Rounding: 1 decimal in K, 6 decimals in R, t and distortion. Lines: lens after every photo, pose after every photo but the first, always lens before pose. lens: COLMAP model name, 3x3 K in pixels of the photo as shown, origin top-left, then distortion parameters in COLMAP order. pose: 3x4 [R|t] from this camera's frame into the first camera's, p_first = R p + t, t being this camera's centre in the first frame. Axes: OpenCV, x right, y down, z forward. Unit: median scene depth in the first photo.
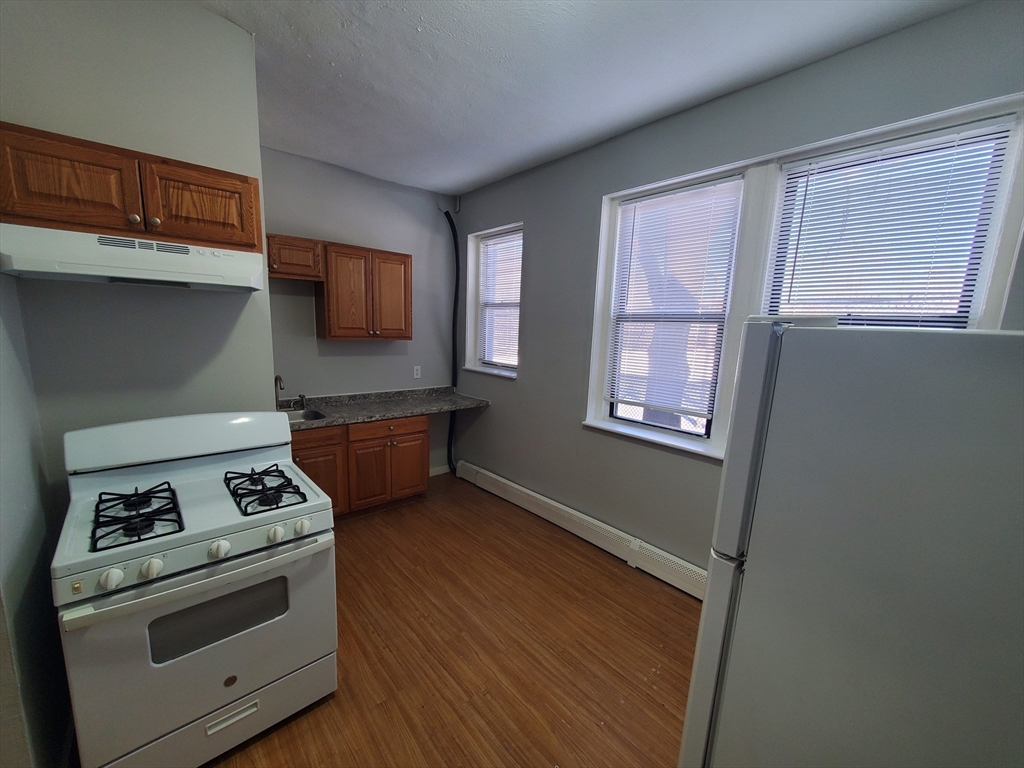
lens RADIAL K [[405.9, 0, 506.0], [0, 405.9, 390.4], [0, 0, 1]] dist [0.001495, -0.001667]
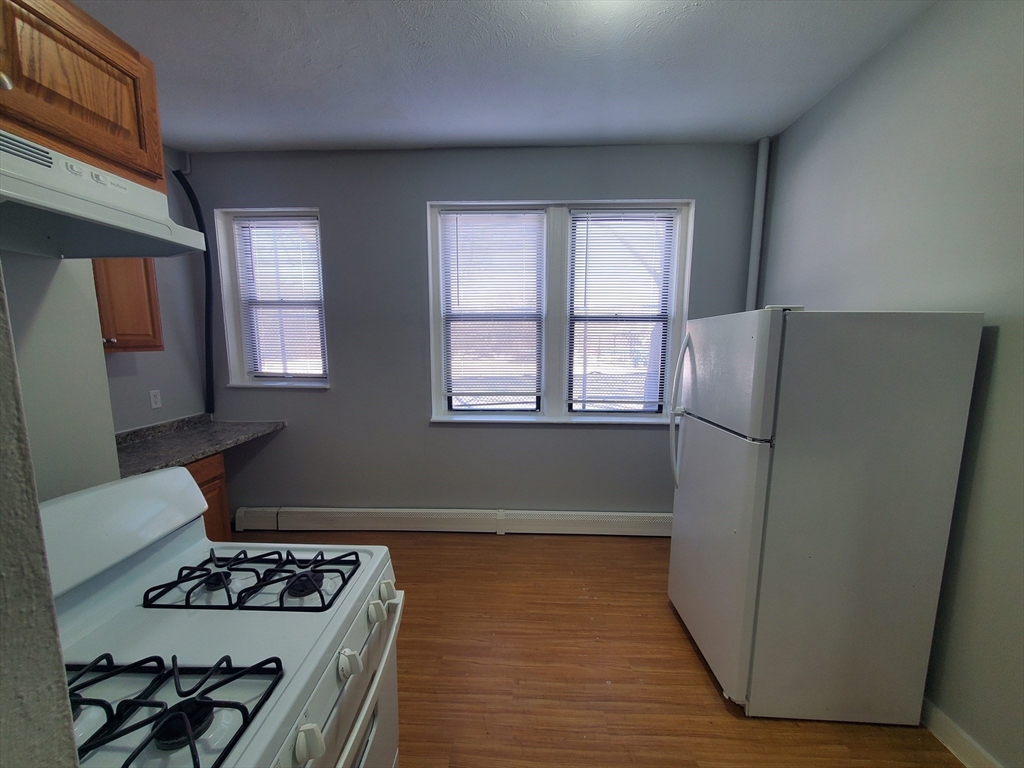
lens RADIAL K [[405.9, 0, 513.0], [0, 405.9, 387.3], [0, 0, 1]] dist [0.001495, -0.001667]
pose [[0.684584, -0.120552, 0.718897, -0.343014], [0.135028, 0.990134, 0.037454, -0.011085], [-0.716319, 0.071431, 0.694107, 0.122005]]
